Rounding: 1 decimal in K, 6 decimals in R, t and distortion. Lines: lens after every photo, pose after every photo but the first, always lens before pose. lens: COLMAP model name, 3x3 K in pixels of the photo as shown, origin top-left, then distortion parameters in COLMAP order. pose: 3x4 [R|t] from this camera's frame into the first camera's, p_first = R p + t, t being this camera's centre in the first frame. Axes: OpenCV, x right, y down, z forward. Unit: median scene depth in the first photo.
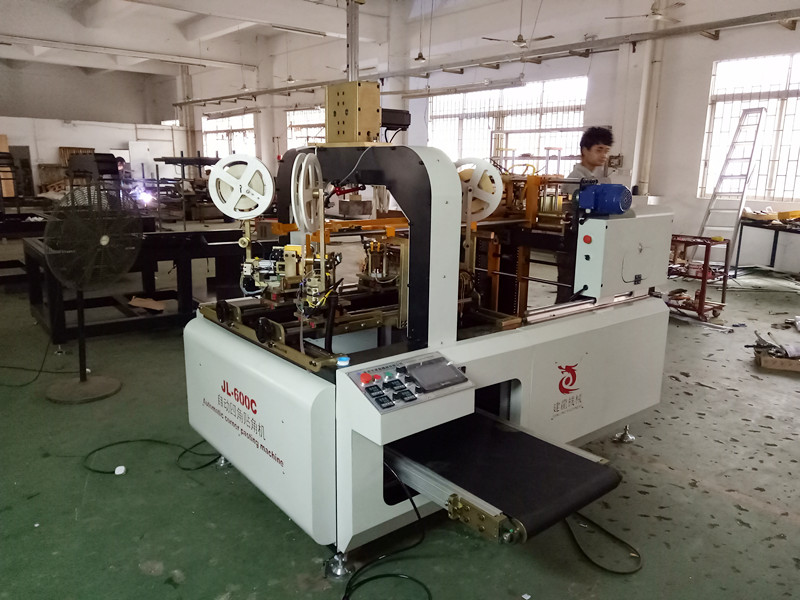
lens RADIAL K [[609.1, 0, 400.0], [0, 609.1, 300.0], [0, 0, 1]] dist [0.034182, -0.034827]
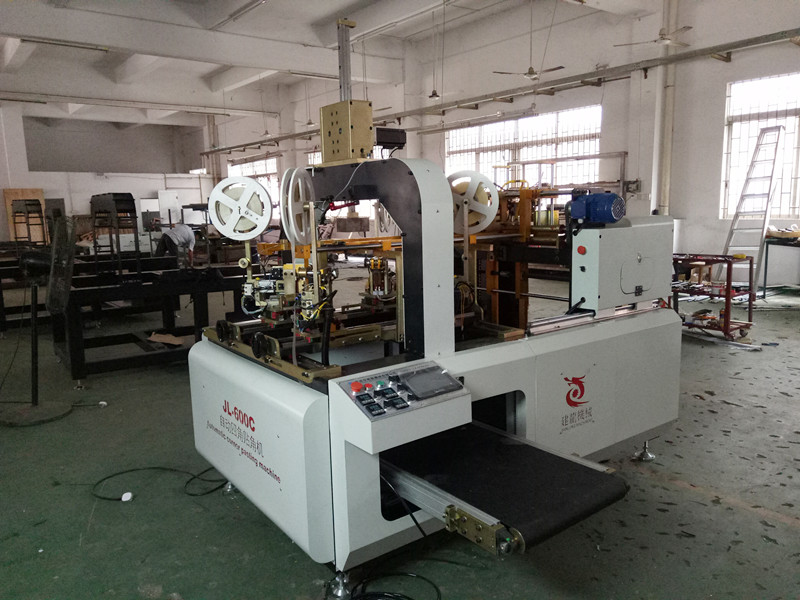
lens RADIAL K [[609.1, 0, 400.0], [0, 609.1, 300.0], [0, 0, 1]] dist [0.034182, -0.034827]
pose [[0.998401, -0.033176, -0.045760, 0.045142], [0.030161, 0.997424, -0.065076, 0.039004], [0.047801, 0.063591, 0.996831, 0.007972]]
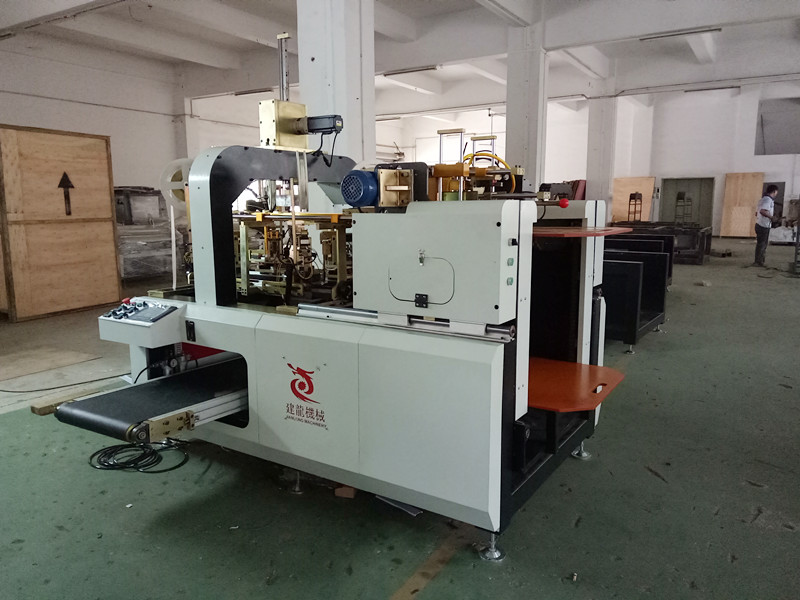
lens RADIAL K [[609.1, 0, 400.0], [0, 609.1, 300.0], [0, 0, 1]] dist [0.034182, -0.034827]
pose [[0.311350, 0.133052, -0.940935, 1.154344], [-0.196721, 0.977726, 0.073161, -0.087718], [0.929711, 0.162323, 0.330589, 0.810864]]
